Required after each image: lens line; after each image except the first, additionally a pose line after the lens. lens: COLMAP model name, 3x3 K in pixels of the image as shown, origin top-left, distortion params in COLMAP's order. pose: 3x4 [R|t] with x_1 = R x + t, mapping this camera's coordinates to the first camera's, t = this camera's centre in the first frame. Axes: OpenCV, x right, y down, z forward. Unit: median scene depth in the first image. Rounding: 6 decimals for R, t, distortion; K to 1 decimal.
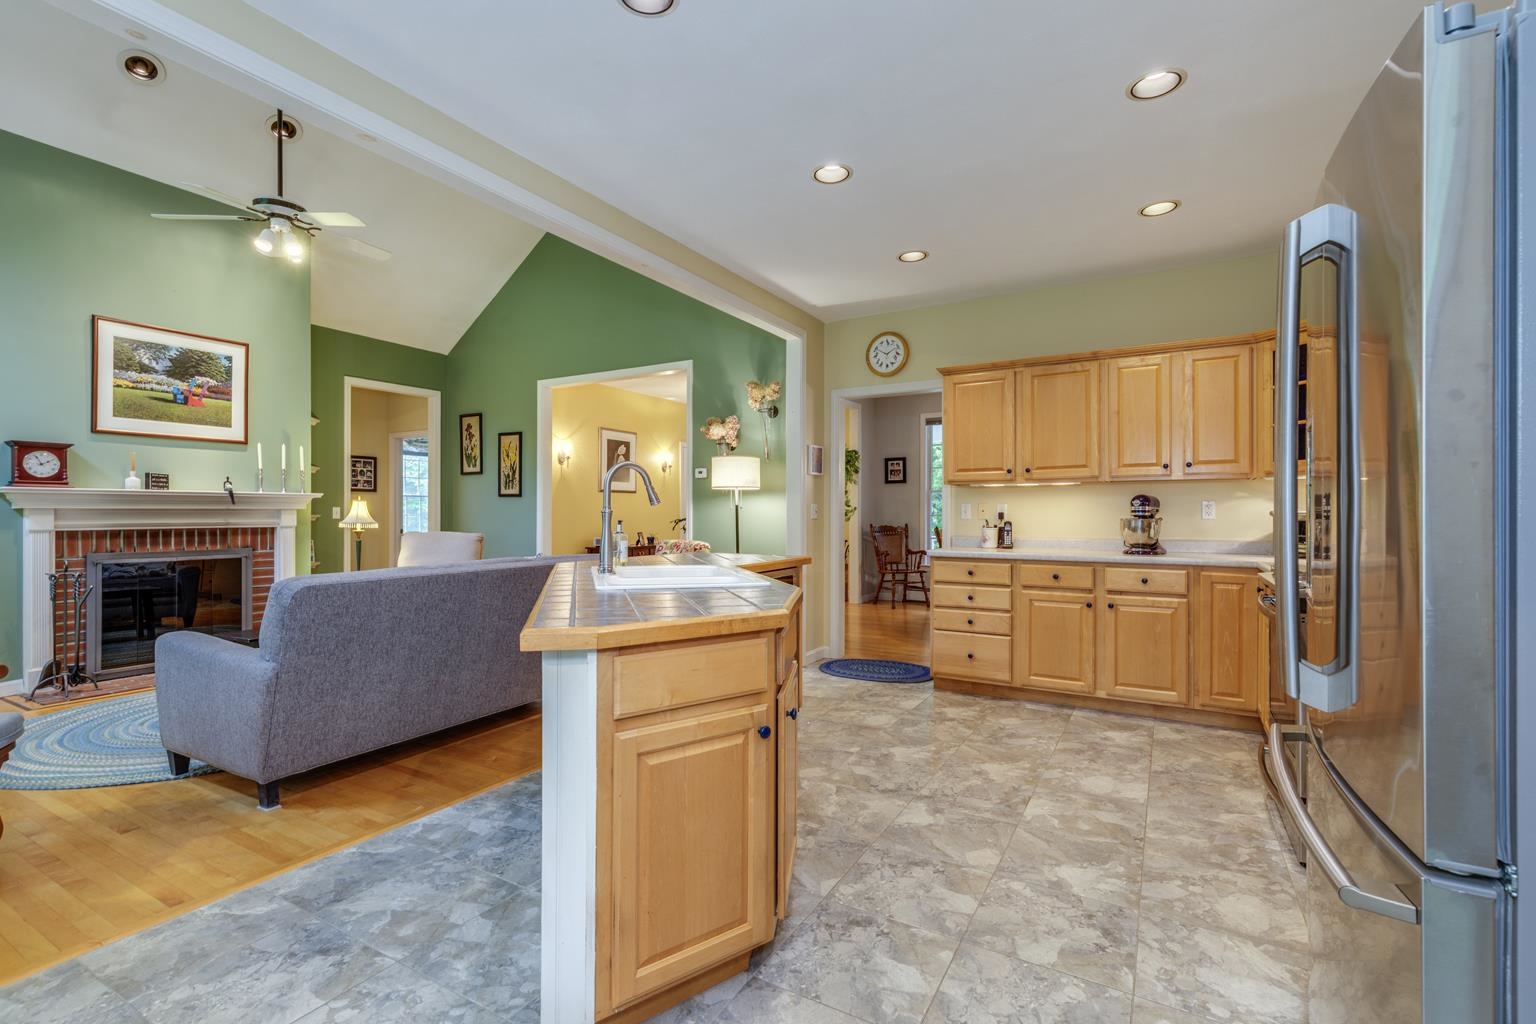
lens RADIAL K [[707.6, 0, 772.4], [0, 707.6, 524.4], [0, 0, 1]] dist [0.008877, 0.000024]
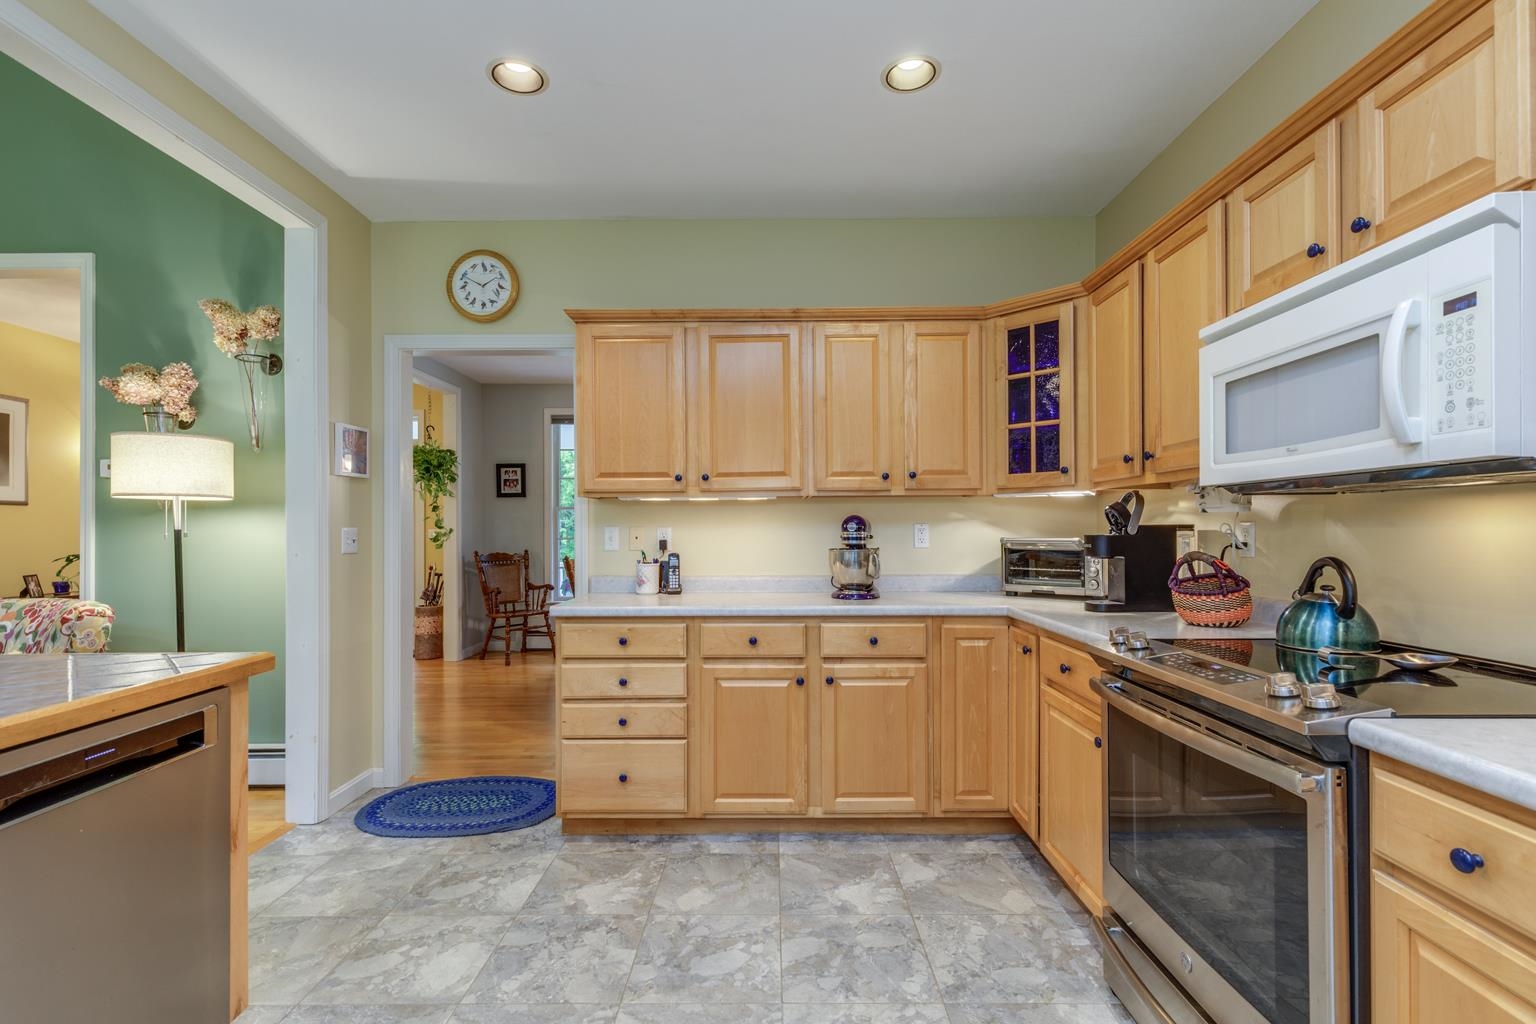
lens RADIAL K [[707.6, 0, 772.4], [0, 707.6, 524.4], [0, 0, 1]] dist [0.008877, 0.000024]
pose [[0.871943, 0.000443, 0.489608, 0.095503], [0.011751, 0.999693, -0.021834, -0.017920], [-0.489467, 0.024791, 0.871669, 0.411596]]
